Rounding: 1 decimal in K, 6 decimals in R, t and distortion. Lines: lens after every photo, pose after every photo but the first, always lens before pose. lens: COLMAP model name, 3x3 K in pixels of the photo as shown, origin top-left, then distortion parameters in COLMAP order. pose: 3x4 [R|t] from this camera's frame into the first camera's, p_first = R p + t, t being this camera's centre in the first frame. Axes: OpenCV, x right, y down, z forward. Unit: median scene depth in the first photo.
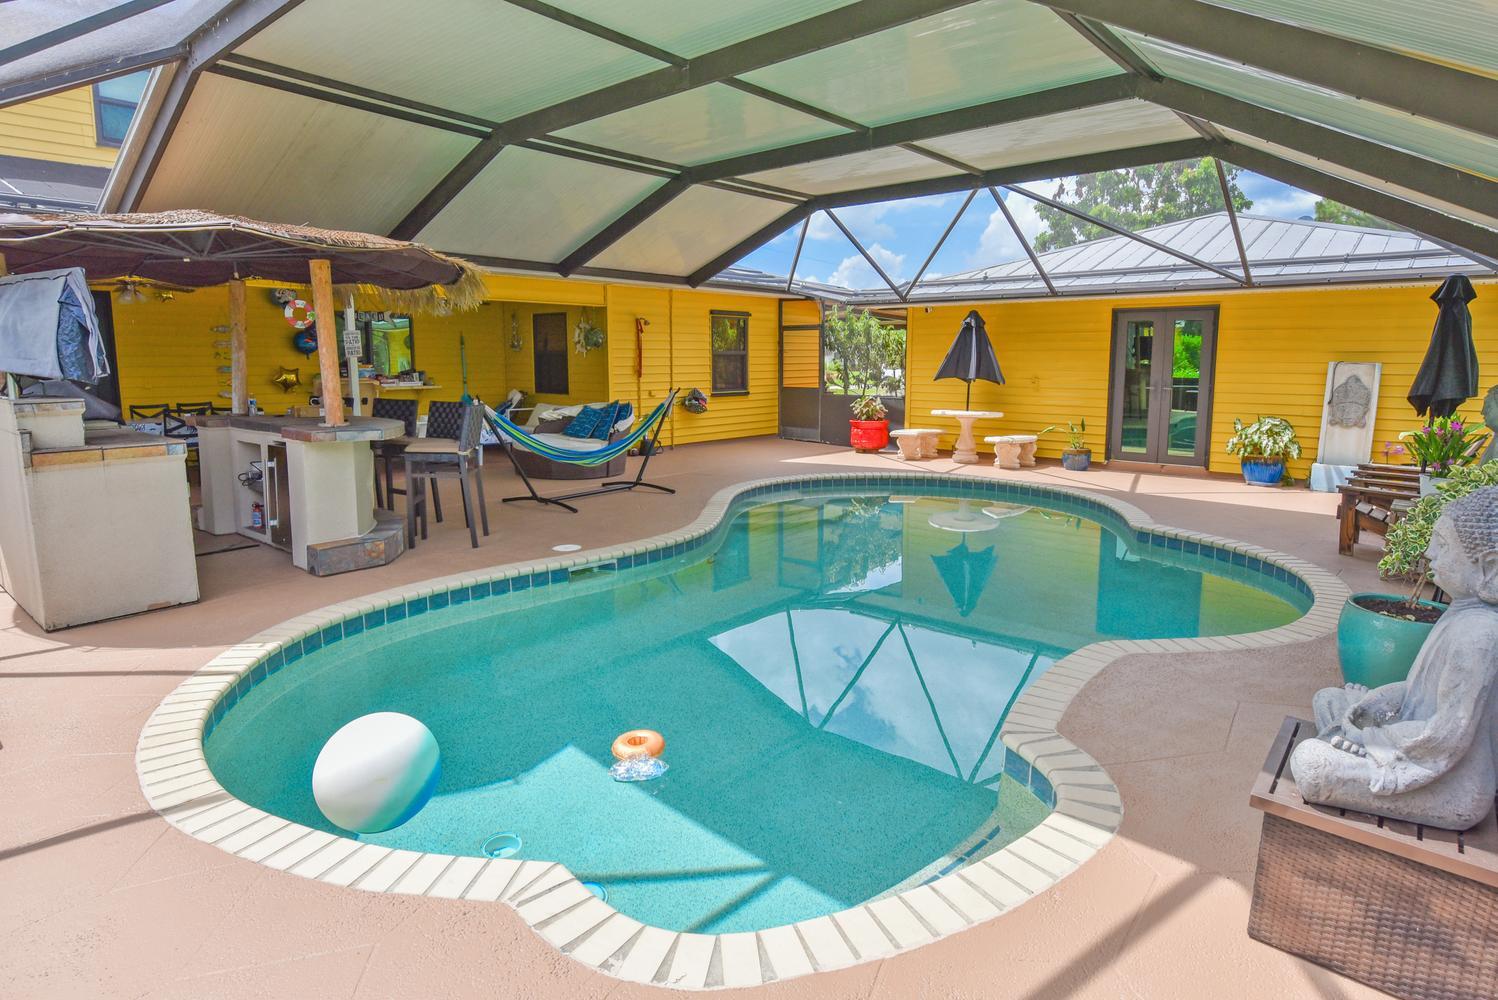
lens RADIAL K [[801.6, 0, 744.3], [0, 801.6, 499.1], [0, 0, 1]] dist [0.003889, -0.000043]
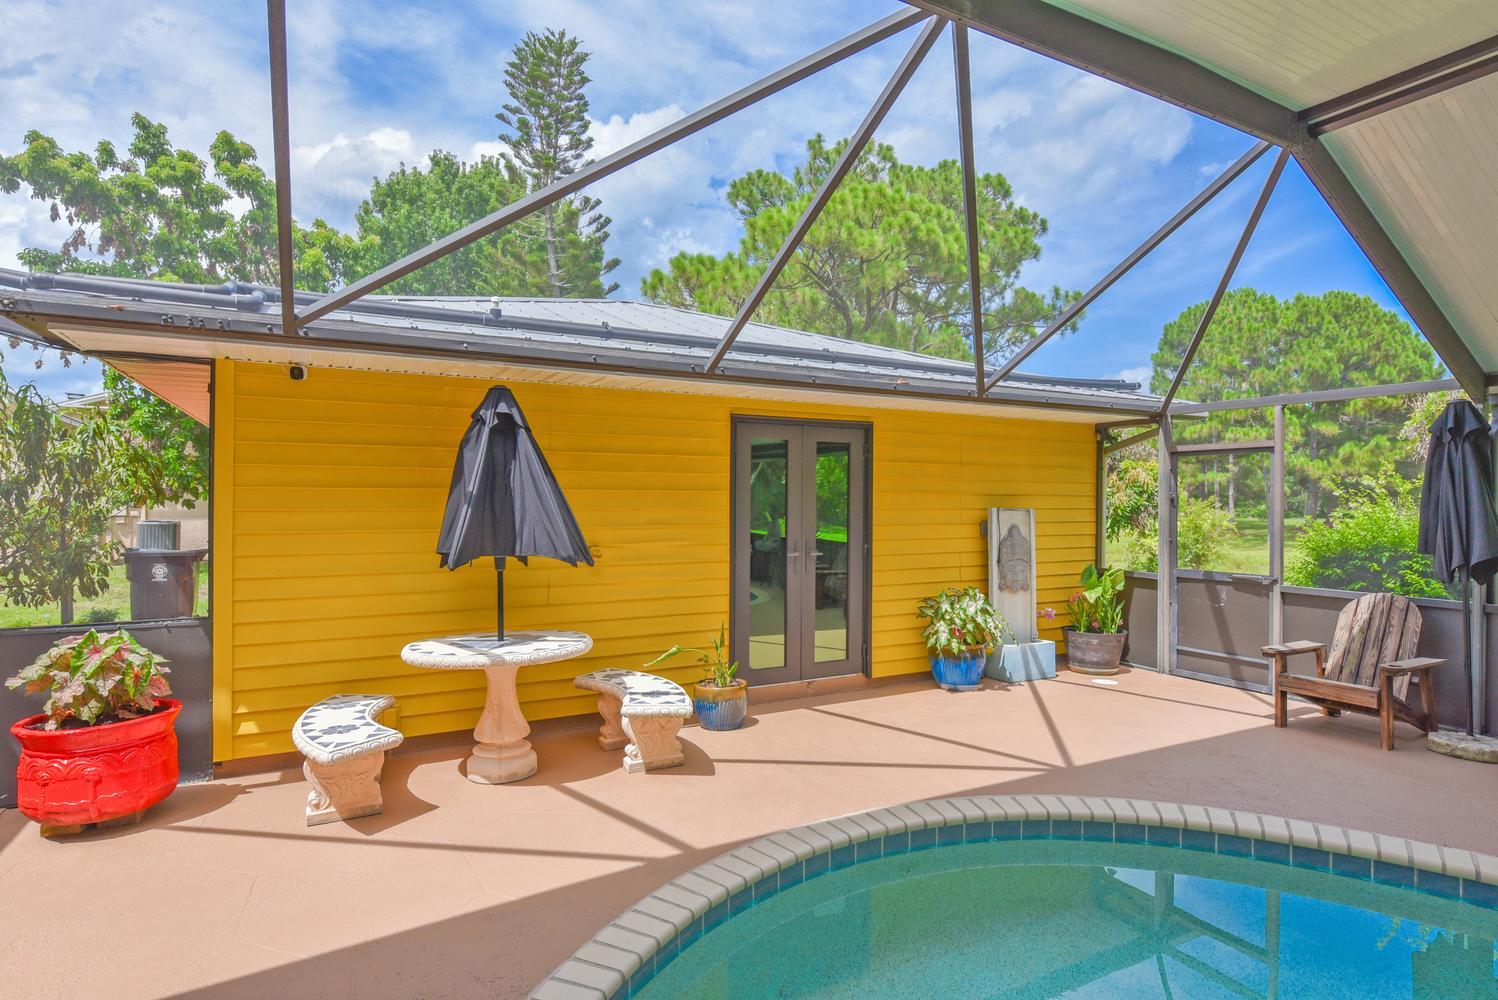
lens RADIAL K [[801.6, 0, 755.1], [0, 801.6, 498.8], [0, 0, 1]] dist [0.003889, -0.000043]
pose [[0.338430, 0.000373, 0.940991, -0.049410], [0.164782, 0.984524, -0.059655, -0.152915], [-0.926451, 0.175248, 0.333131, 0.854407]]
